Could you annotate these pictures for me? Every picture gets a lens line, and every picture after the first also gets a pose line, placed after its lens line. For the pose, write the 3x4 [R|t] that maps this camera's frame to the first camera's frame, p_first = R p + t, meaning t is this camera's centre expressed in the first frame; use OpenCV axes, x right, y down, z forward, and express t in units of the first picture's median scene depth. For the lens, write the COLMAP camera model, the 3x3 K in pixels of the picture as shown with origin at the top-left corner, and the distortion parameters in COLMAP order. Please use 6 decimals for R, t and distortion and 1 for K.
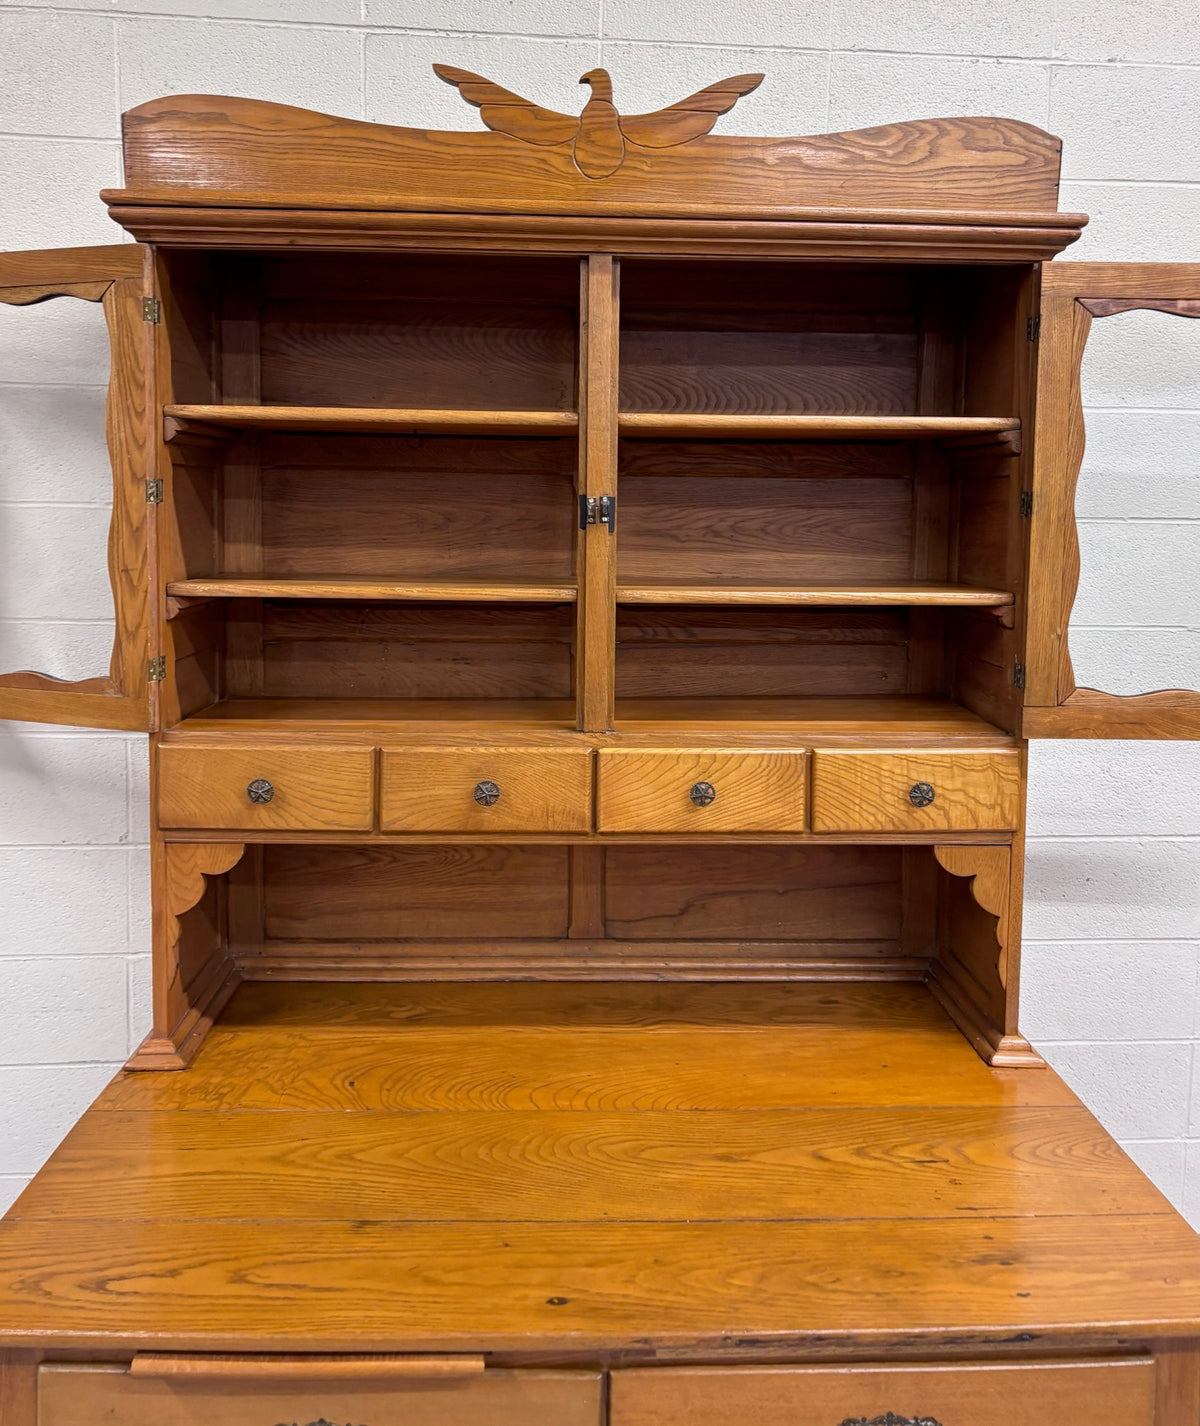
lens RADIAL K [[1281.9, 0, 608.5], [0, 1281.9, 608.3], [0, 0, 1]] dist [0.023934, -0.002741]
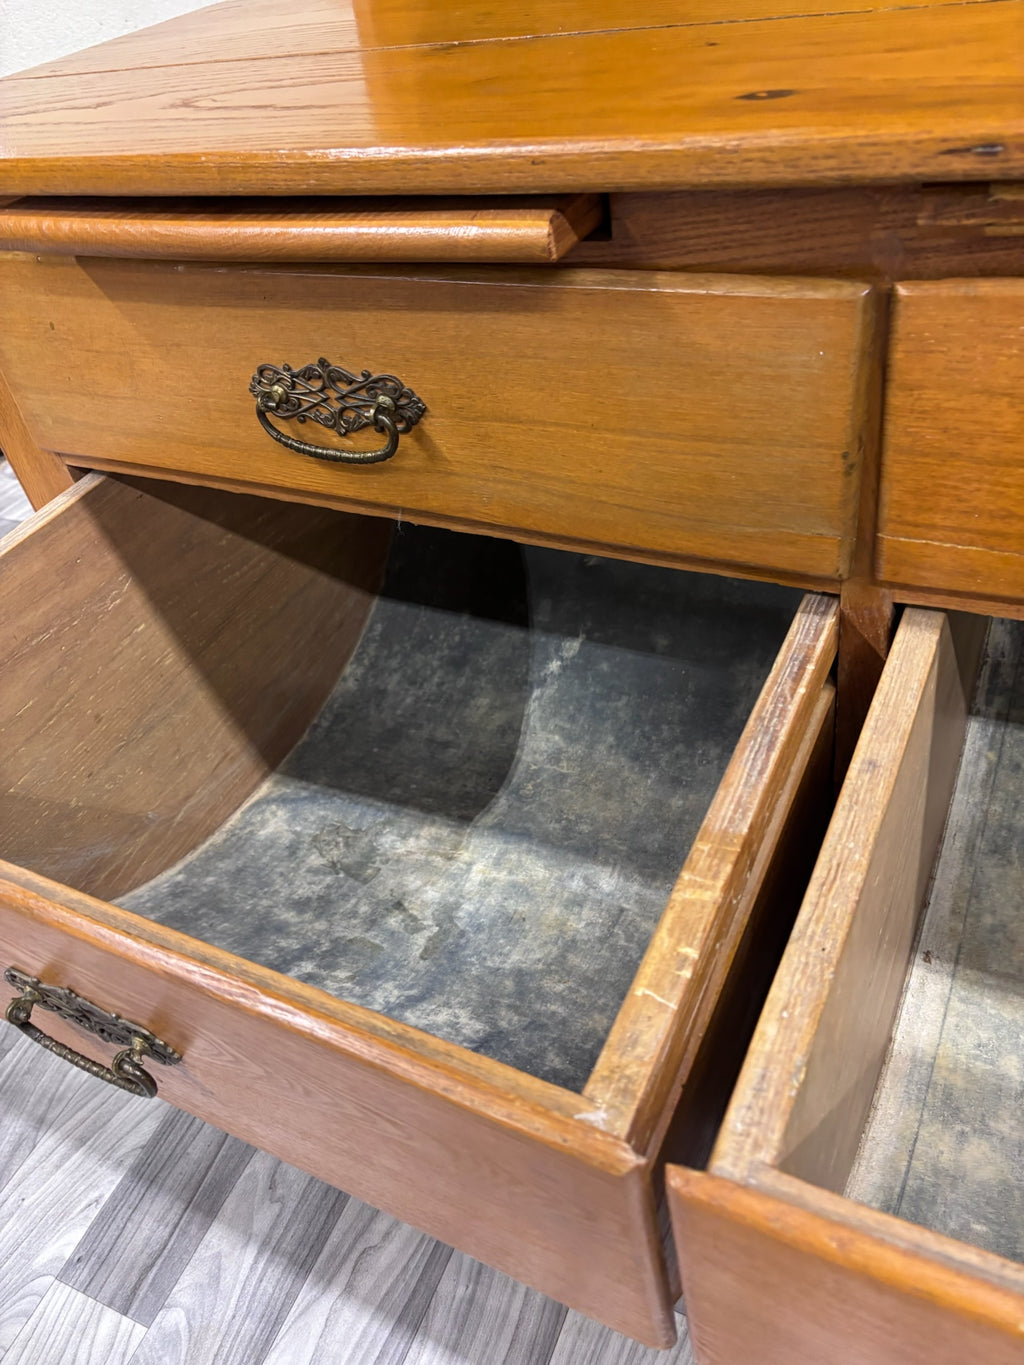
lens RADIAL K [[1034.6, 0, 514.2], [0, 1034.6, 675.3], [0, 0, 1]] dist [0.025411, -0.010819]
pose [[0.853562, 0.197161, -0.482243, 0.056951], [0.133890, 0.811527, 0.568768, 0.369369], [0.503492, -0.550047, 0.666291, 0.505025]]
